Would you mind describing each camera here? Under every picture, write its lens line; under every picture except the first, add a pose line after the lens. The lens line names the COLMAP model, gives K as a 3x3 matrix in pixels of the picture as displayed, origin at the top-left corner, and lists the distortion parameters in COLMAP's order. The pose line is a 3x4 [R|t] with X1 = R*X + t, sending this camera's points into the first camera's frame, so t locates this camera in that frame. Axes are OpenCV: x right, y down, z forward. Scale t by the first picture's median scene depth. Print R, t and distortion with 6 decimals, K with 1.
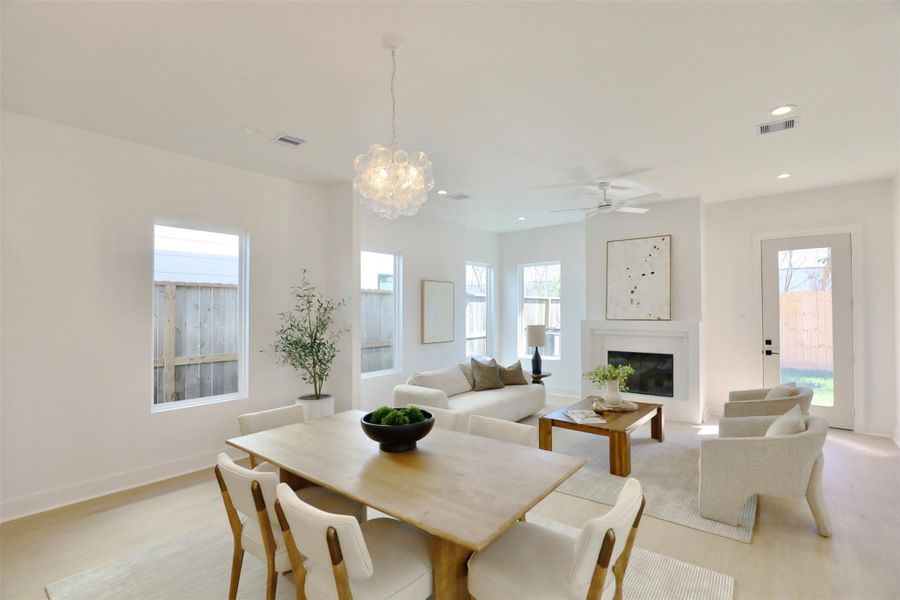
lens RADIAL K [[438.8, 0, 450.0], [0, 438.8, 300.0], [0, 0, 1]] dist [-0.001923, -0.000375]
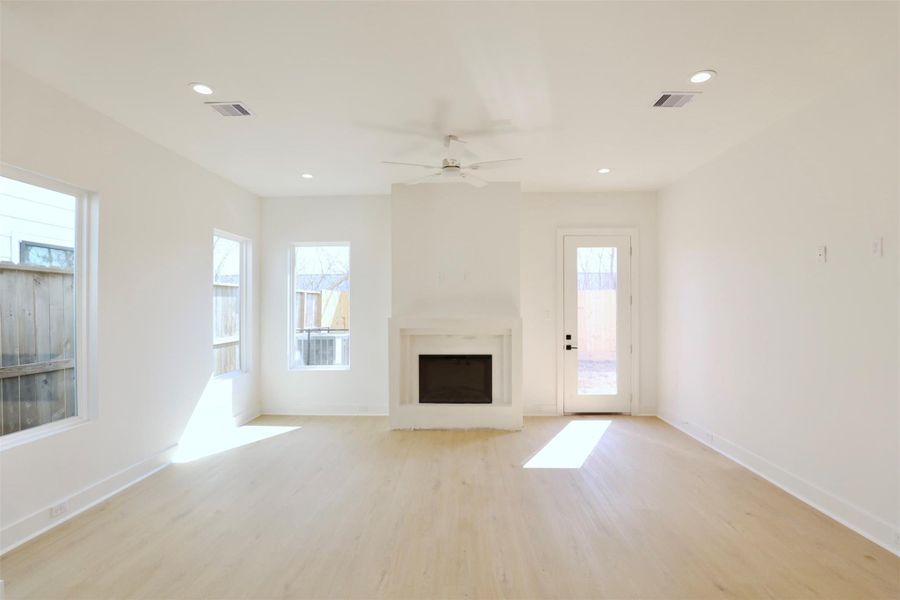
lens RADIAL K [[438.8, 0, 450.0], [0, 438.8, 300.0], [0, 0, 1]] dist [-0.001923, -0.000375]
pose [[0.794339, 0.009490, 0.607400, -0.091214], [-0.015966, 0.999859, 0.005258, 0.008769], [-0.607264, -0.013875, 0.794379, 0.321629]]
